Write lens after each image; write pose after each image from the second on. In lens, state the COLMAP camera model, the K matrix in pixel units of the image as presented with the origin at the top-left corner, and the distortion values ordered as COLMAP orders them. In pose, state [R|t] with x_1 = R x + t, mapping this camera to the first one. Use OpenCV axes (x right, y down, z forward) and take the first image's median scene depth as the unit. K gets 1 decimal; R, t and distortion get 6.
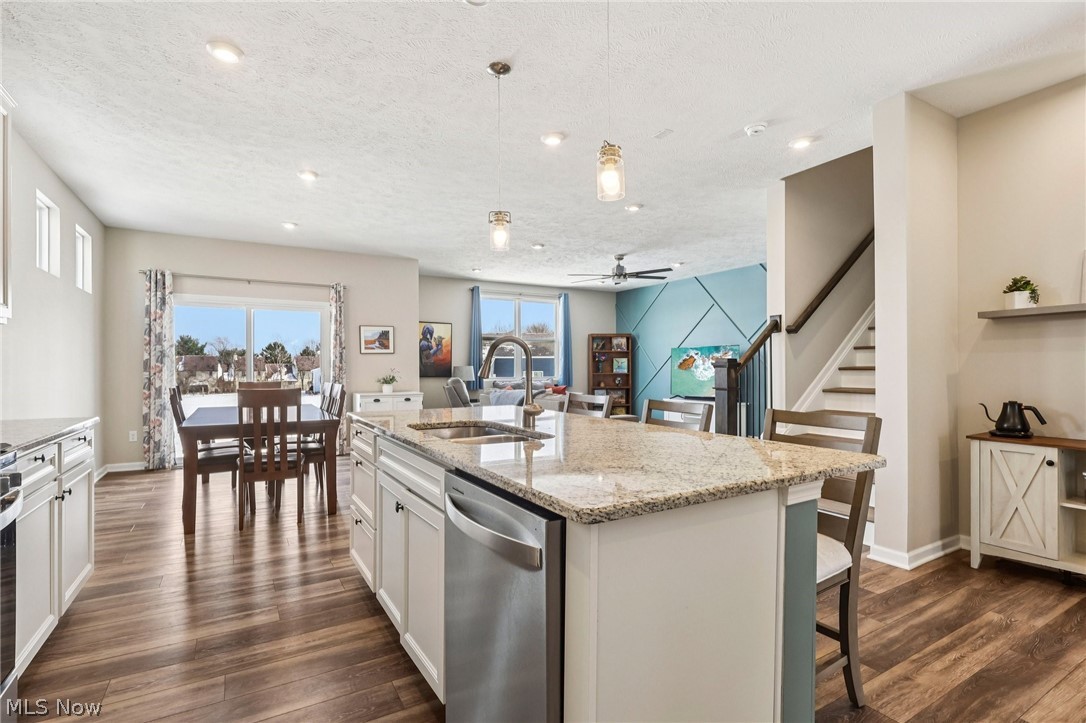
lens RADIAL K [[515.4, 0, 539.8], [0, 515.4, 379.8], [0, 0, 1]] dist [-0.003042, 0.000331]
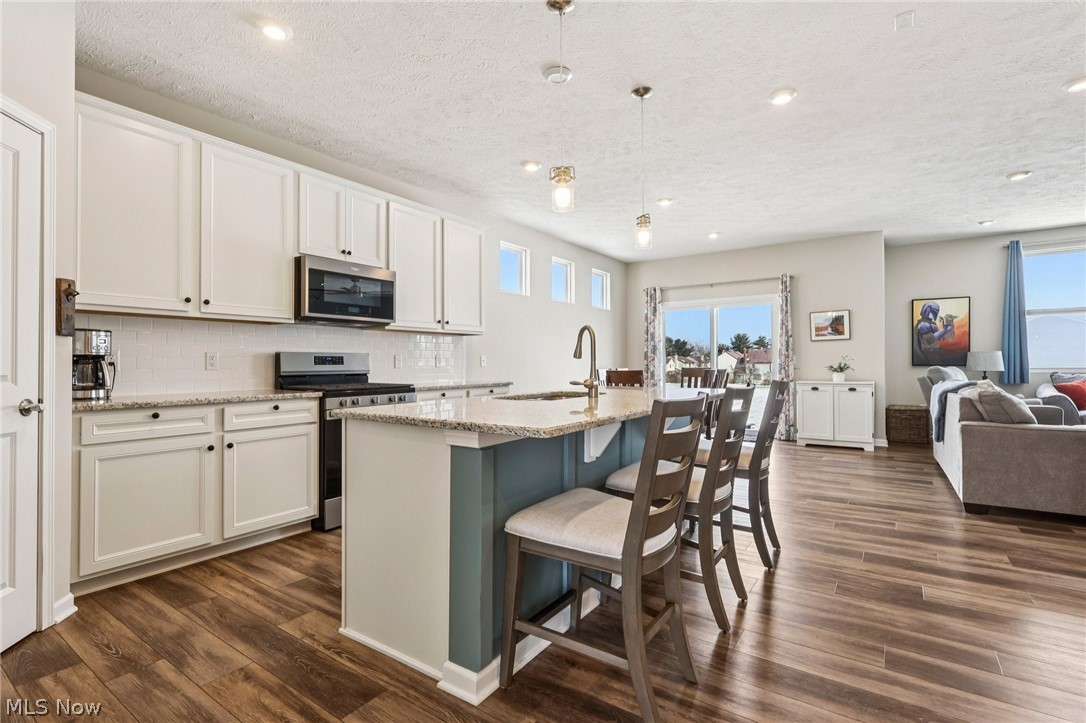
lens RADIAL K [[515.4, 0, 538.7], [0, 515.4, 361.9], [0, 0, 1]] dist [-0.003042, 0.000331]
pose [[0.418684, -0.004219, -0.908122, 0.318966], [-0.013822, 0.999844, -0.011017, 0.006726], [0.908027, 0.017164, 0.418560, 0.115004]]
